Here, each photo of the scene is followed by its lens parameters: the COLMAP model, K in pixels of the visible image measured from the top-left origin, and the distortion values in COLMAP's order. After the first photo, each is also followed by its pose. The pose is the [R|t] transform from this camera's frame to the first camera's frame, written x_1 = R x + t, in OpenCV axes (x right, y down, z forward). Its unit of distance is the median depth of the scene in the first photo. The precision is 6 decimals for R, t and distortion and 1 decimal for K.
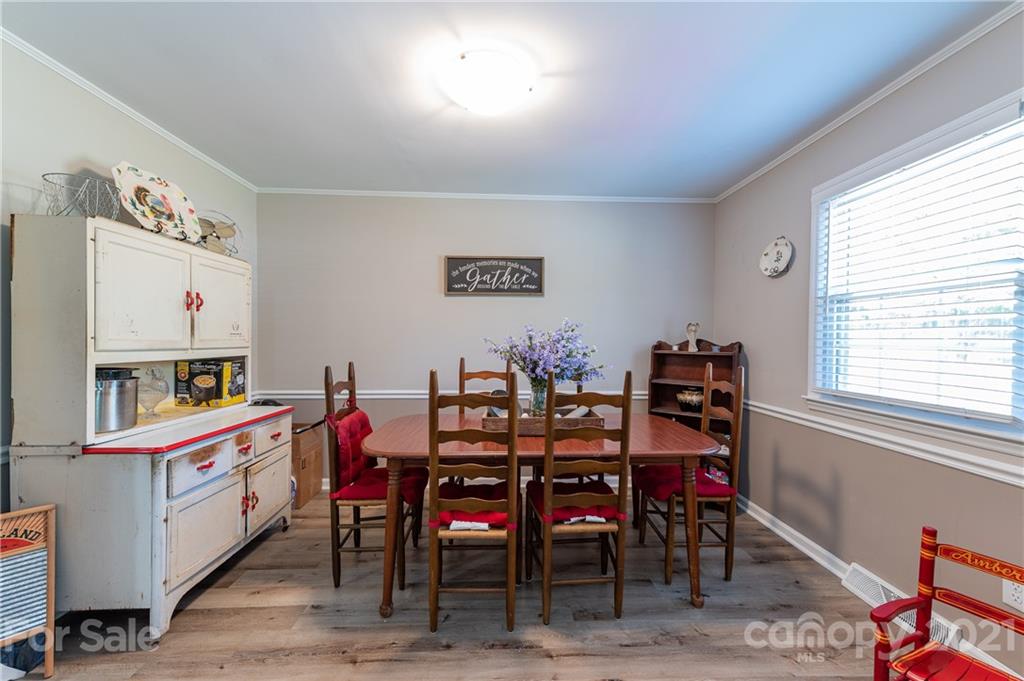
lens RADIAL K [[396.8, 0, 512.4], [0, 396.8, 344.8], [0, 0, 1]] dist [0.015800, -0.000035]
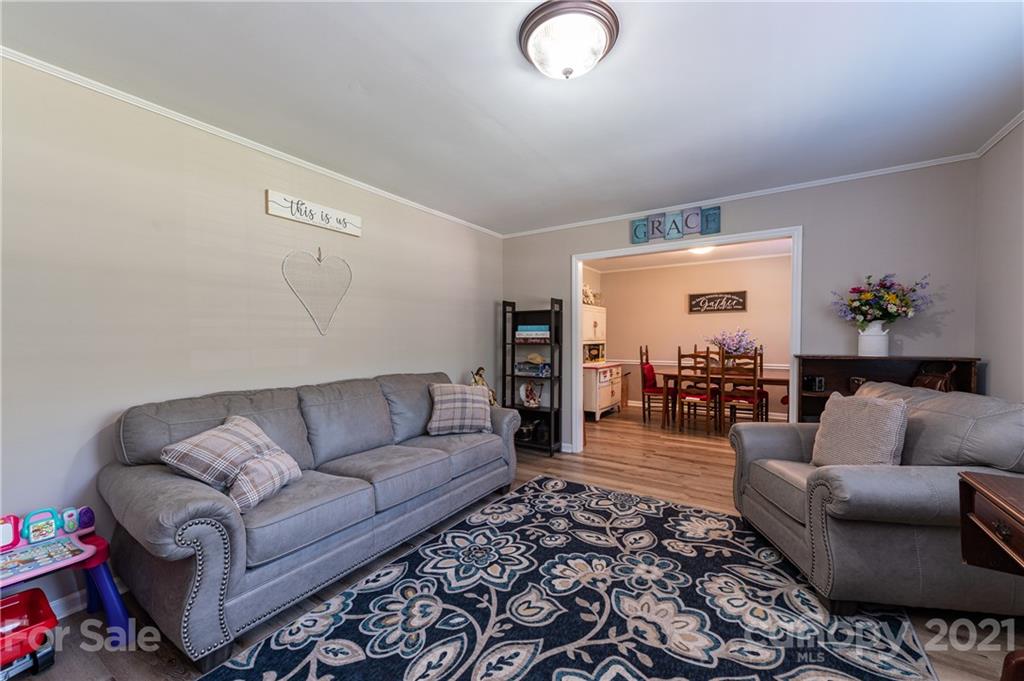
lens RADIAL K [[396.8, 0, 512.4], [0, 396.8, 344.8], [0, 0, 1]] dist [0.015800, -0.000035]
pose [[0.814990, -0.000058, -0.579475, 0.381968], [-0.000794, 0.999999, -0.001217, 0.046084], [0.579474, 0.001452, 0.814989, -1.621414]]
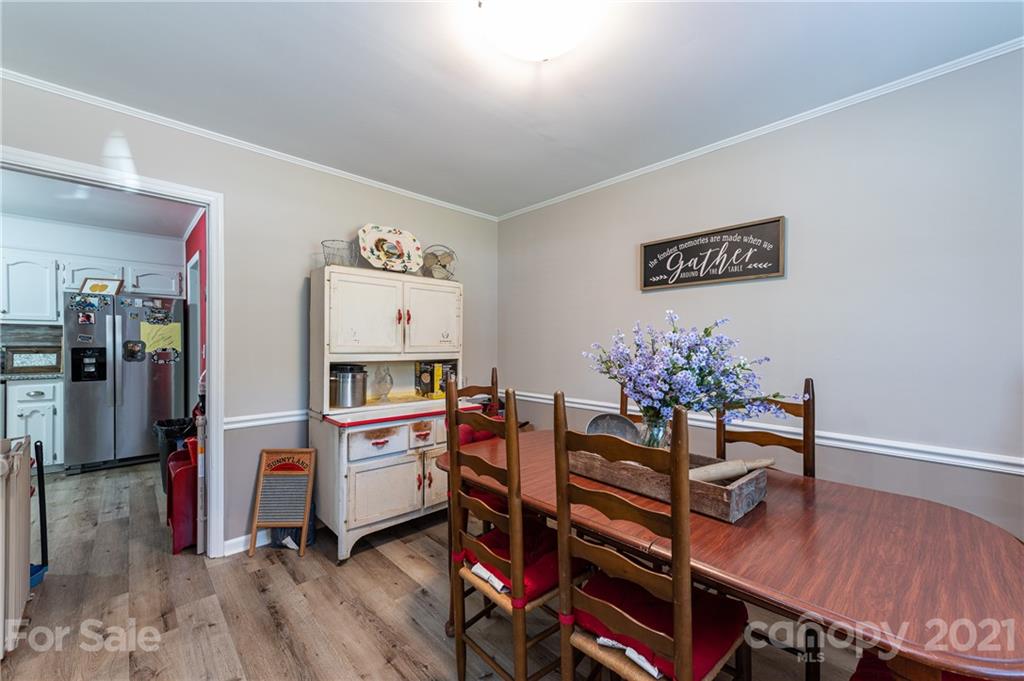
lens RADIAL K [[396.8, 0, 512.4], [0, 396.8, 344.8], [0, 0, 1]] dist [0.015800, -0.000035]
pose [[0.672052, -0.003118, -0.740497, 0.378453], [-0.008283, 0.999897, -0.011728, -0.003046], [0.740457, 0.014015, 0.671957, 0.352964]]
